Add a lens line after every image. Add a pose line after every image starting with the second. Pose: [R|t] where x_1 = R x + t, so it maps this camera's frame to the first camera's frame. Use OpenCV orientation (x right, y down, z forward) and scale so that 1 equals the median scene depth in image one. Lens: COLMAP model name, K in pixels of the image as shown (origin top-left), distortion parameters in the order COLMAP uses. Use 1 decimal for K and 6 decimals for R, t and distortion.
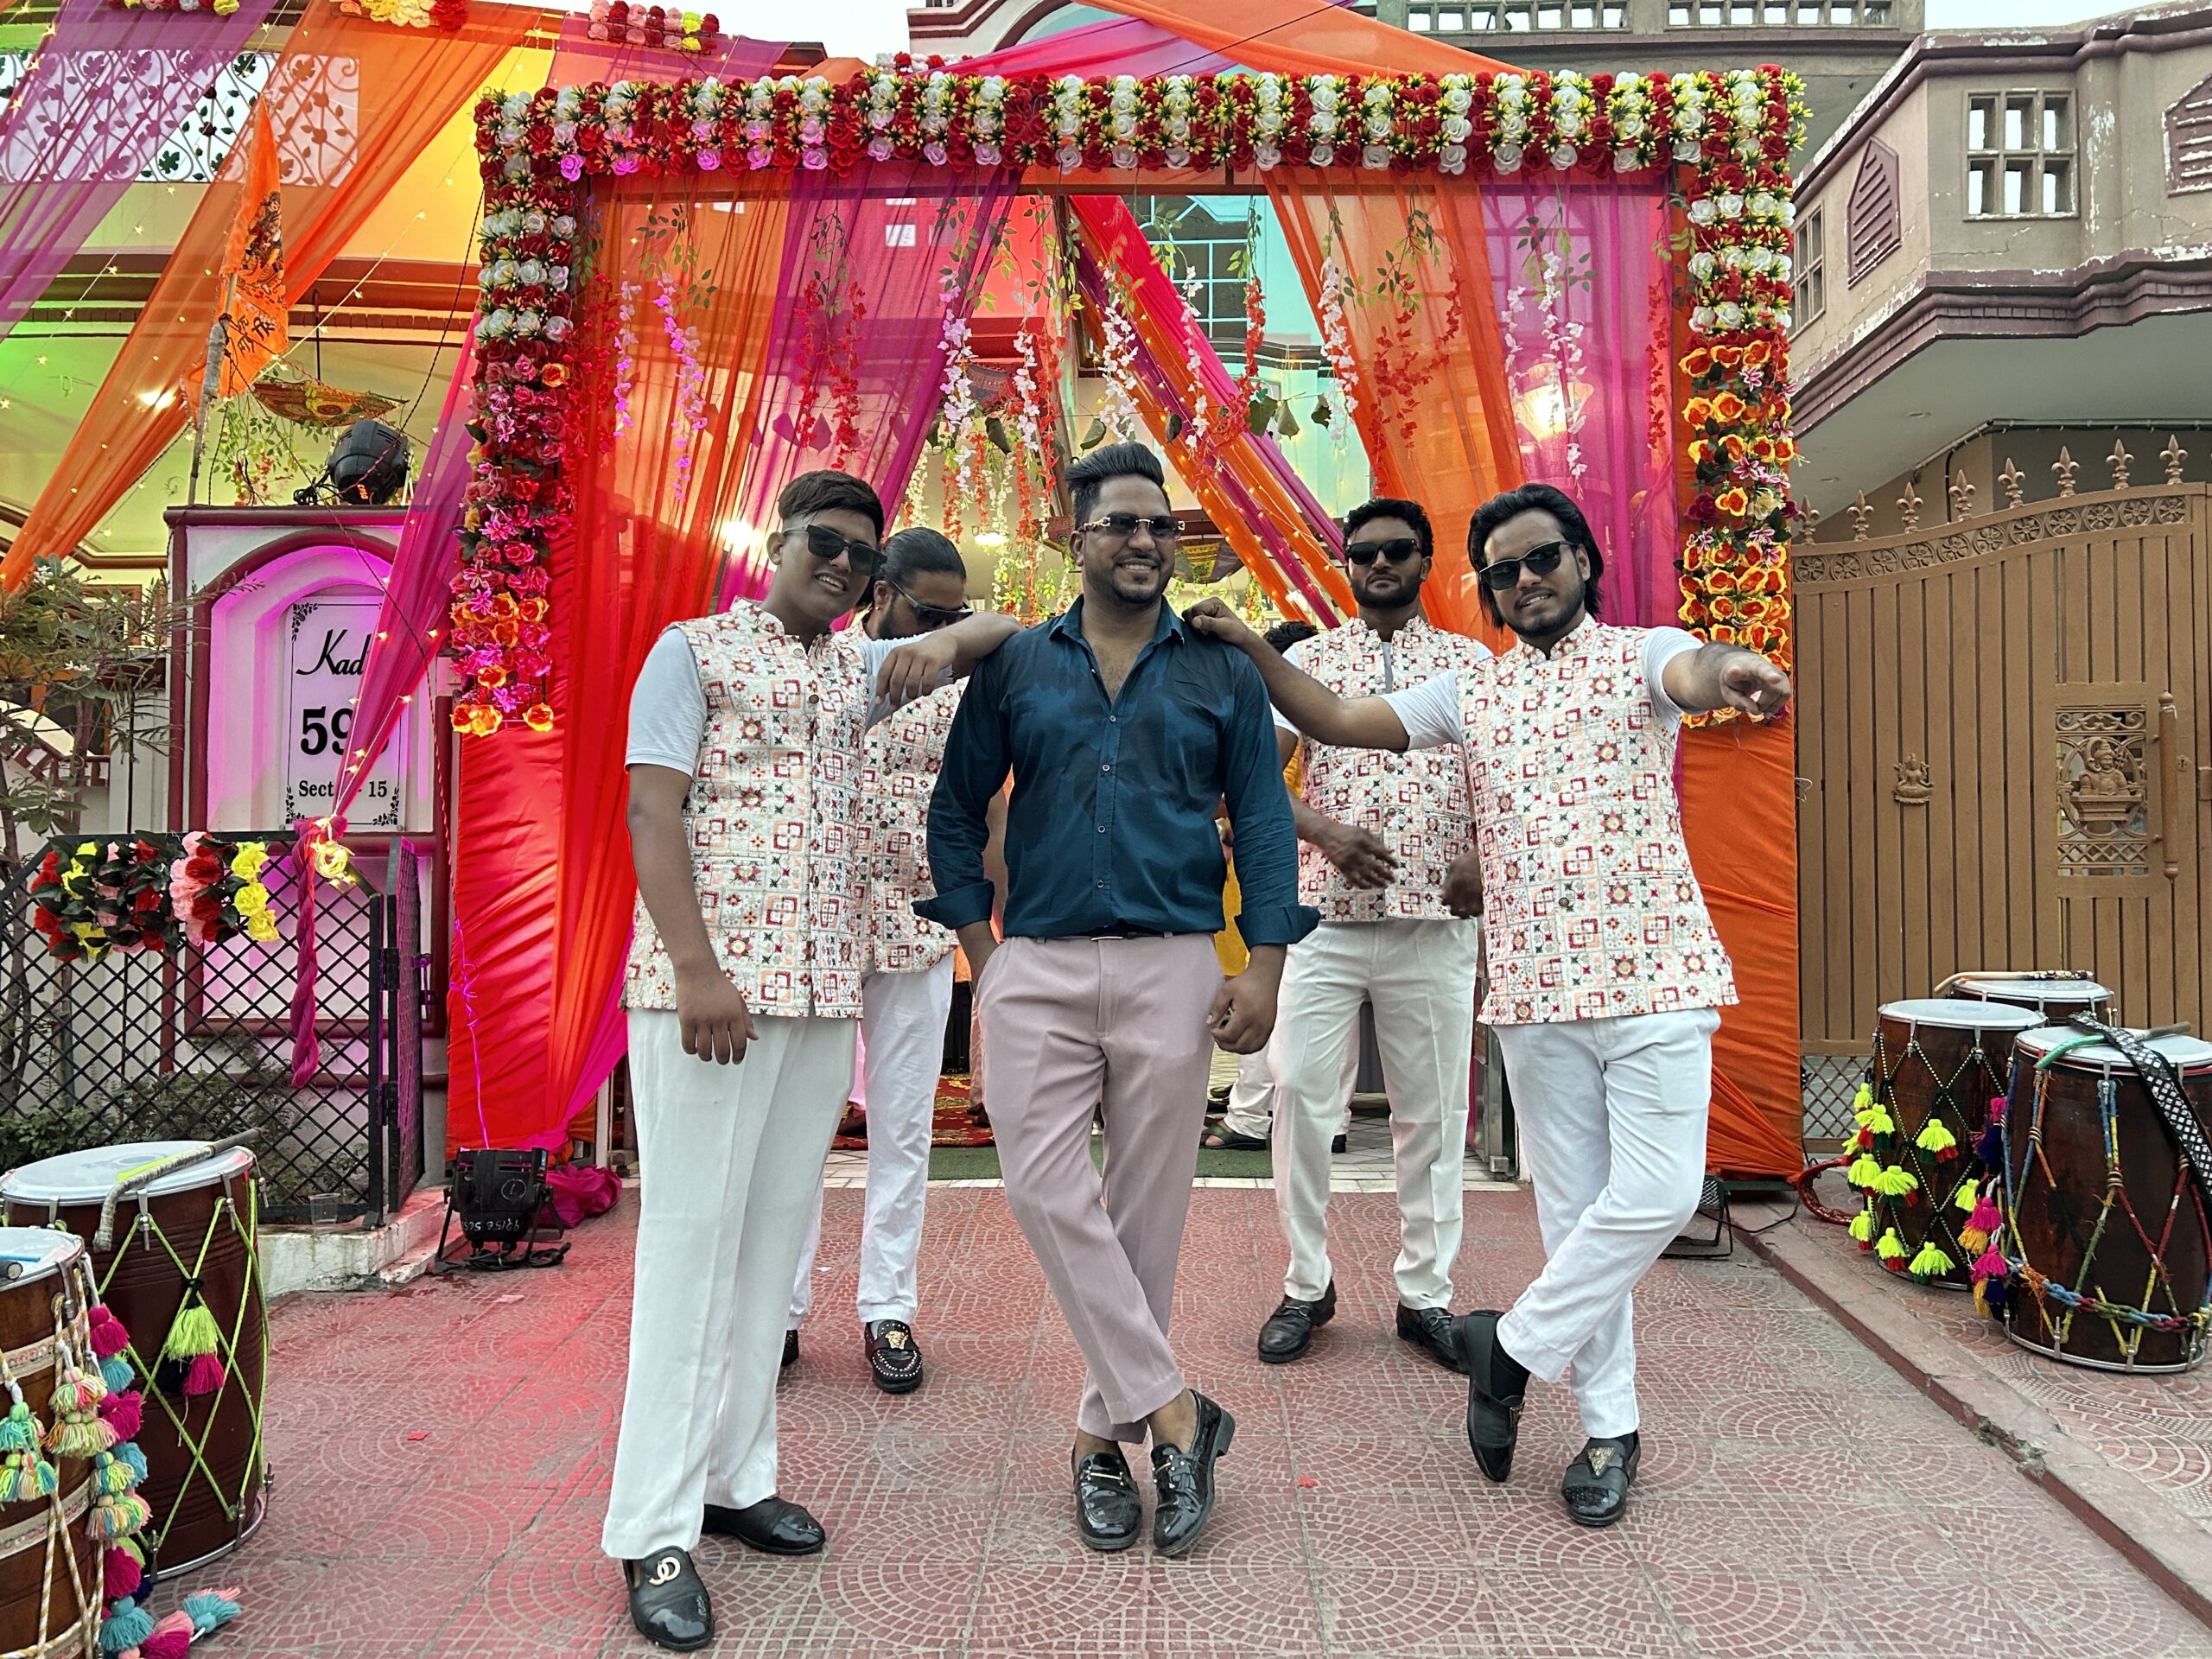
lens RADIAL K [[1649.8, 0, 1115.0], [0, 1649.8, 827.7], [0, 0, 1]] dist [-0.029300, 0.001119]
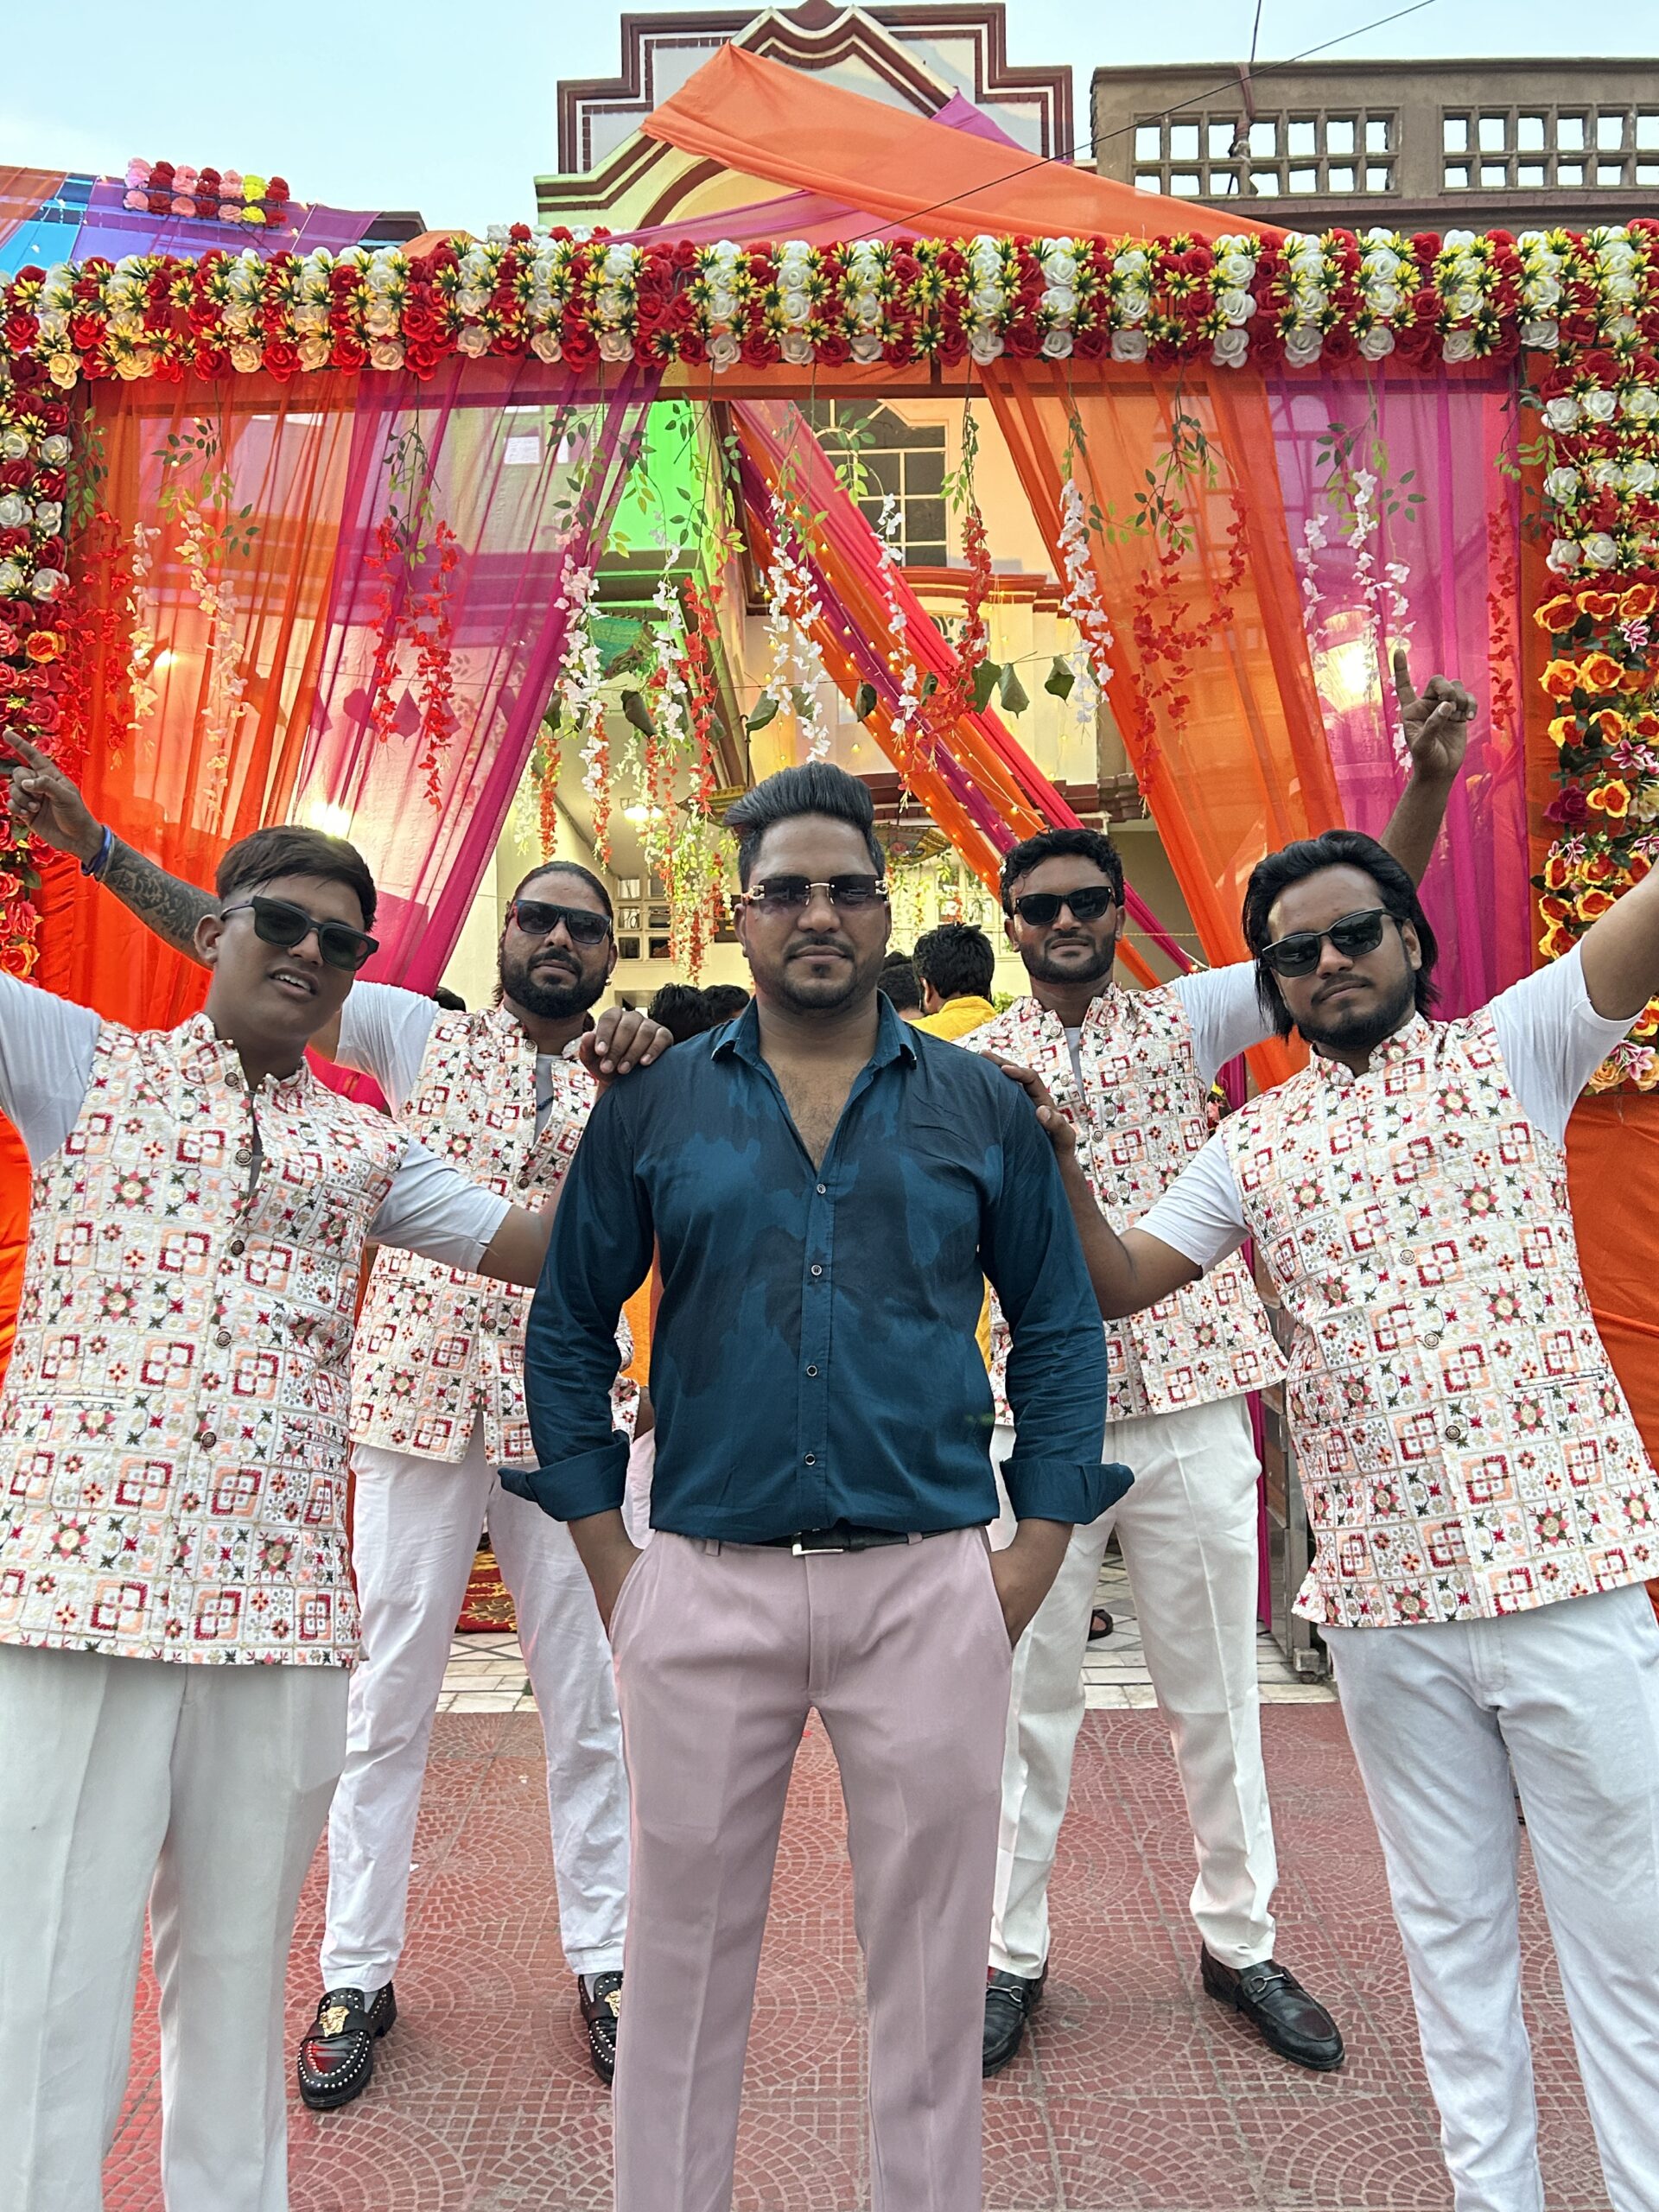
lens RADIAL K [[1860.1, 0, 820.3], [0, 1860.1, 1108.5], [0, 0, 1]] dist [-0.021826, -0.014242]
pose [[0.999814, -0.015039, 0.012068, 0.001153], [0.015046, 0.999887, -0.000503, -0.058686], [-0.012059, 0.000684, 0.999927, 0.148071]]
